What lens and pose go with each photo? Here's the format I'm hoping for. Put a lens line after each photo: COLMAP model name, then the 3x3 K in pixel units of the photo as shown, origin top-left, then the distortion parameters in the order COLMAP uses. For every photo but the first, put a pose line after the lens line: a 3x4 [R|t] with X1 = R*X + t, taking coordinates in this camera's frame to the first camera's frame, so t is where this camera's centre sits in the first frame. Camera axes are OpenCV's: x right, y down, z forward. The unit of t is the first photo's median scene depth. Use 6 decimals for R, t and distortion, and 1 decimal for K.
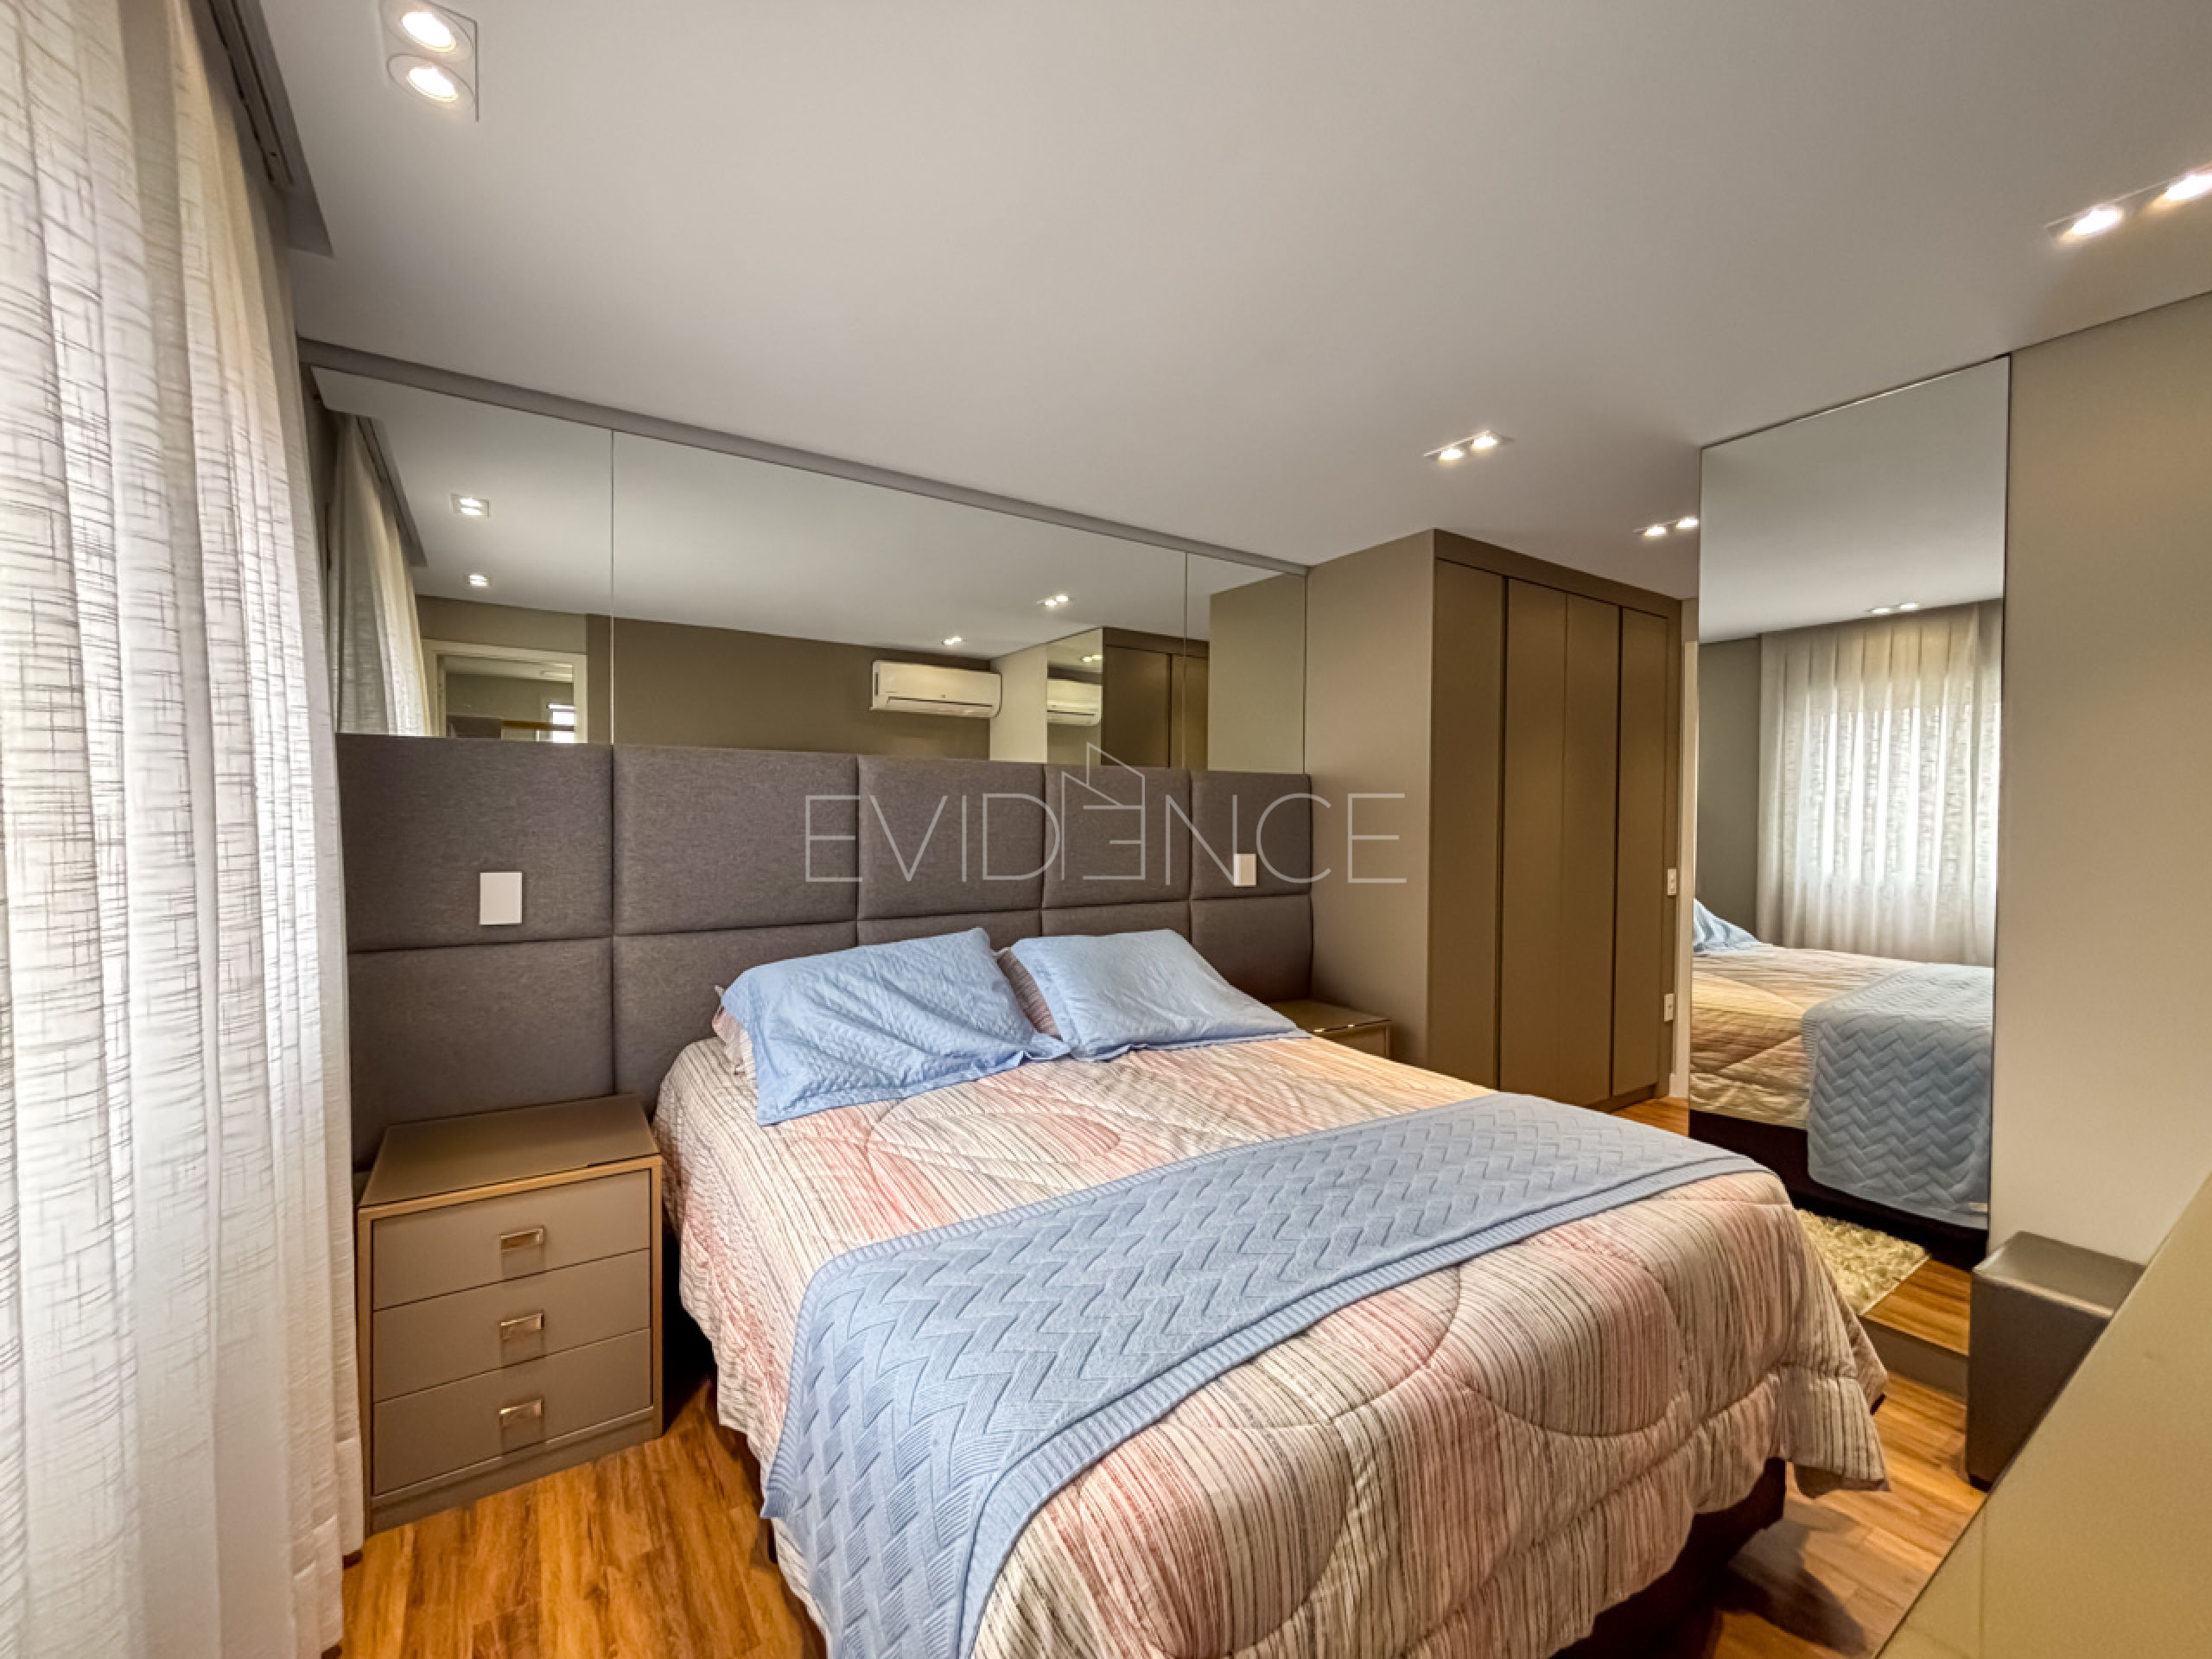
lens RADIAL K [[900.5, 0, 1087.5], [0, 900.5, 832.6], [0, 0, 1]] dist [-0.000760, -0.000064]
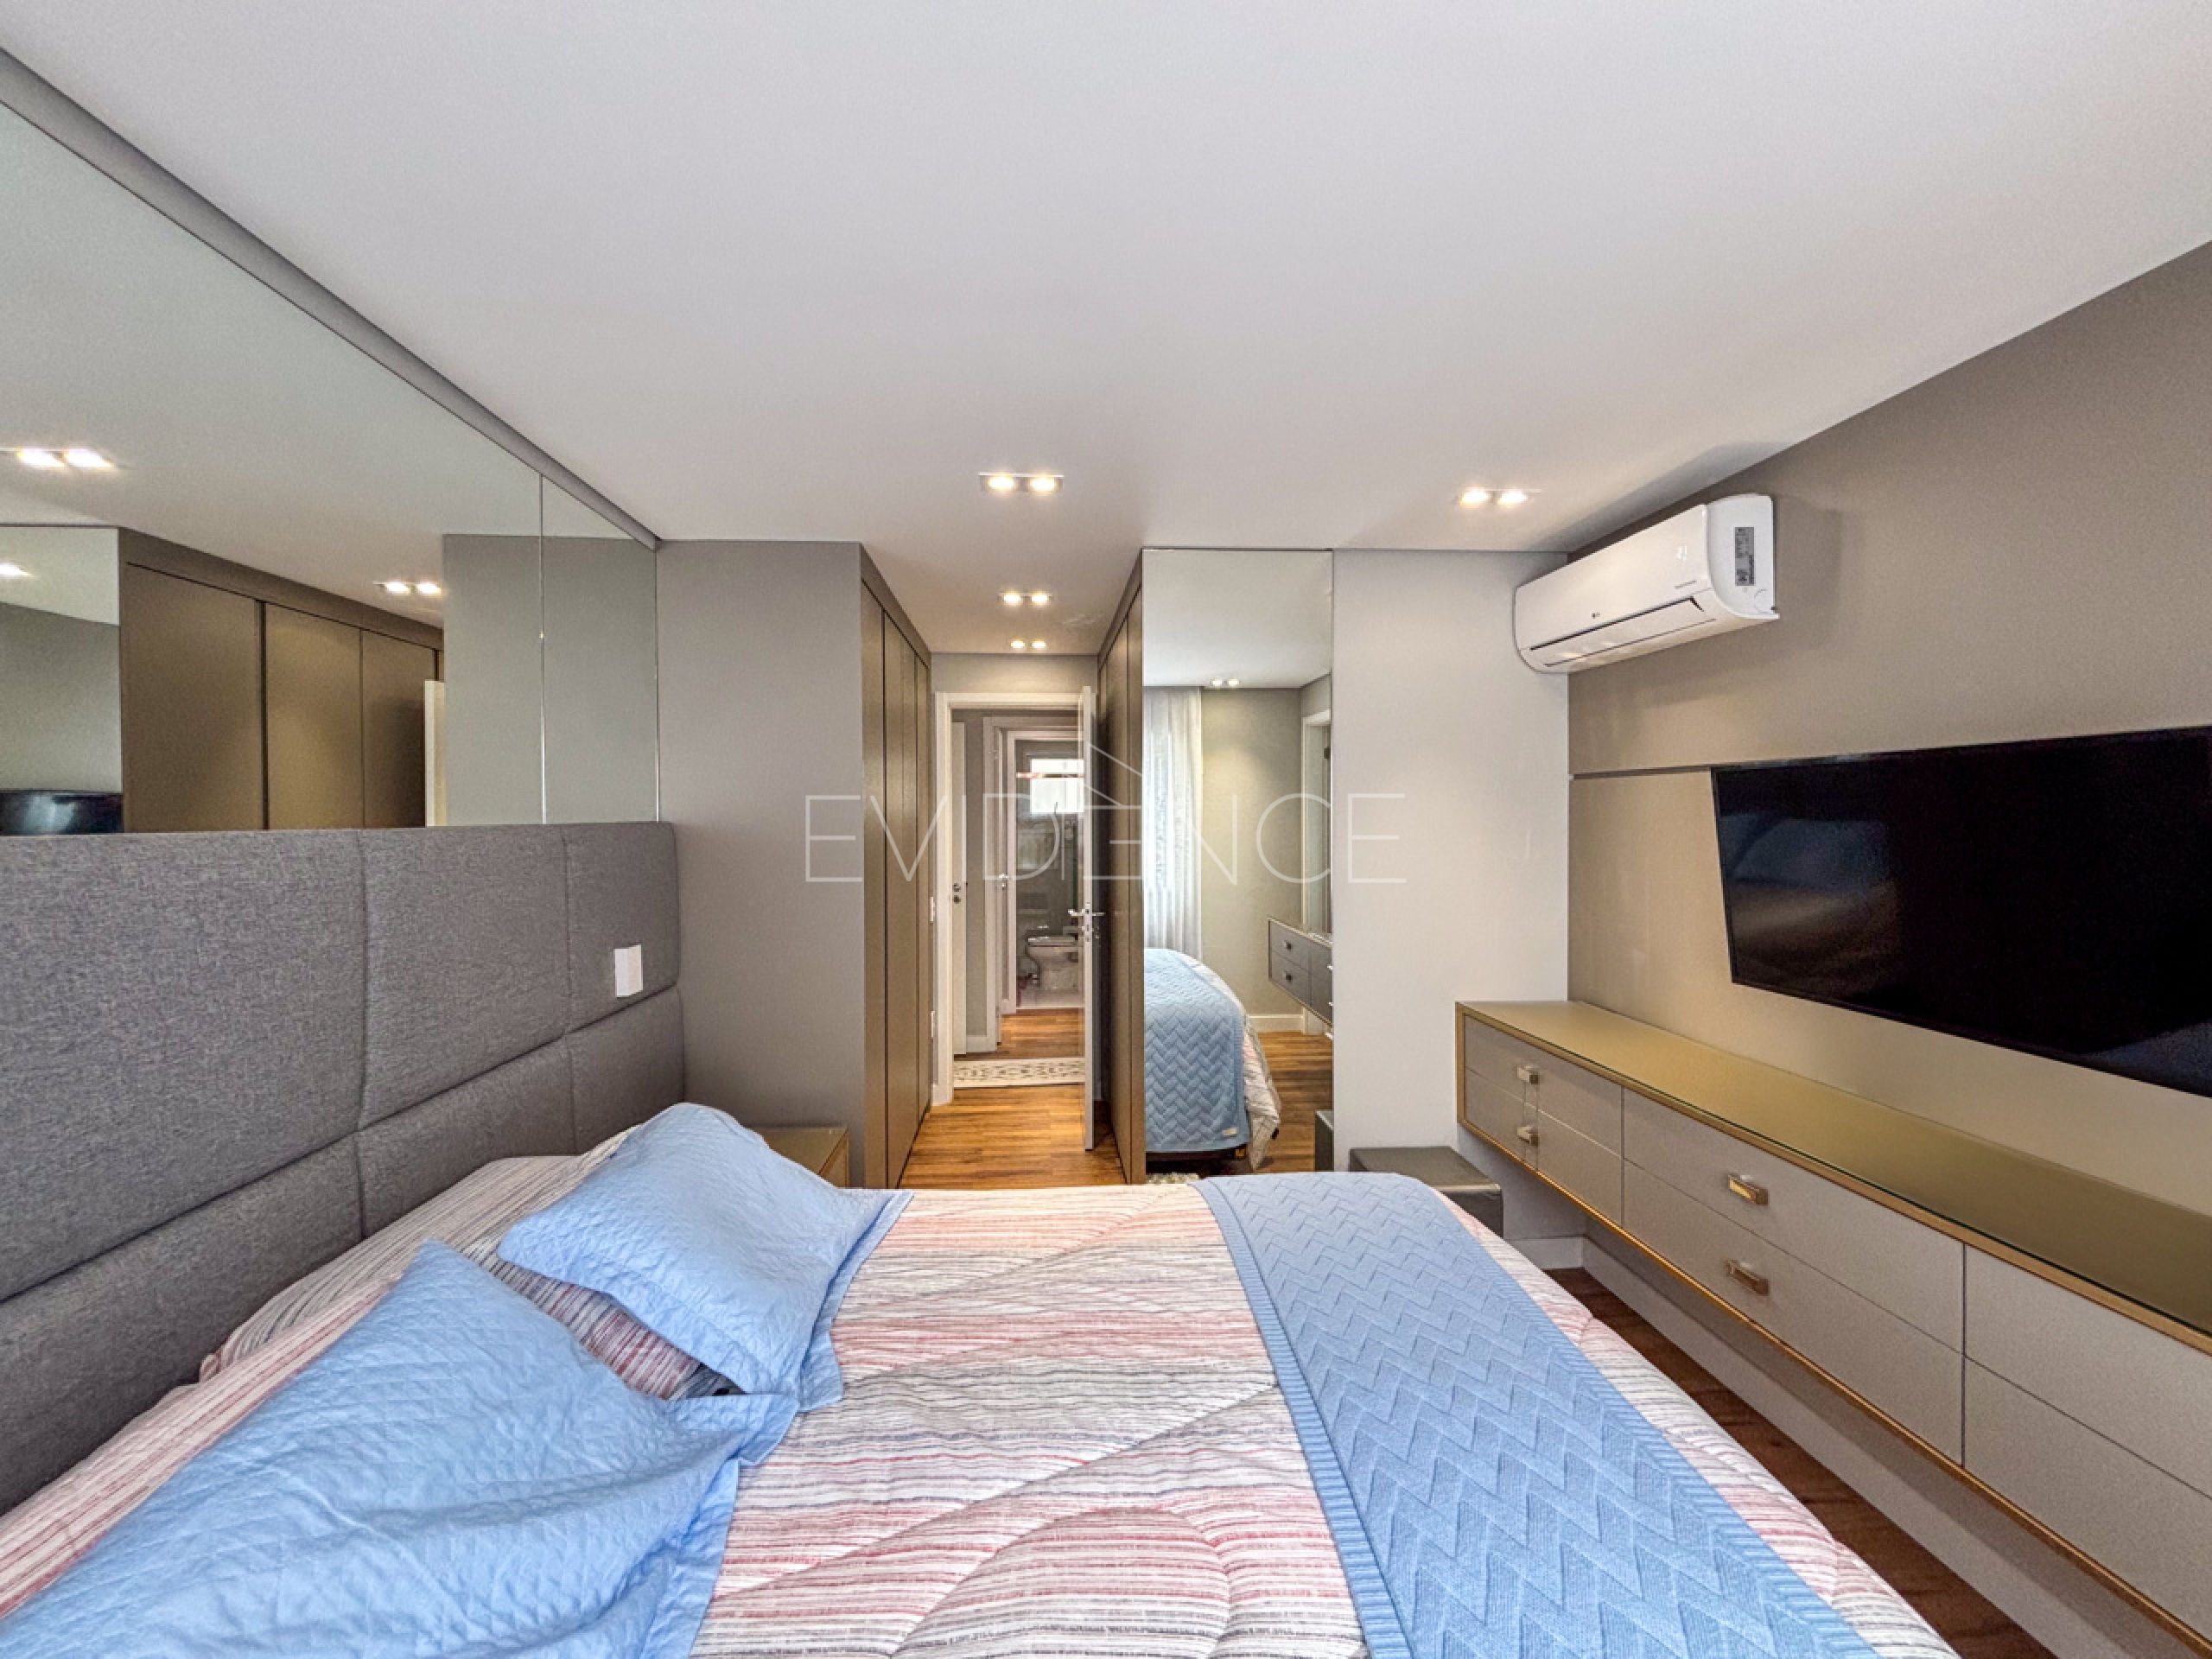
lens RADIAL K [[902.1, 0, 1105.7], [0, 902.1, 824.7], [0, 0, 1]] dist [0.000378, 0.000547]
pose [[0.476715, -0.023845, 0.878734, -0.351252], [0.029546, 0.999502, 0.011094, -0.091808], [-0.878561, 0.020674, 0.477182, 0.509068]]
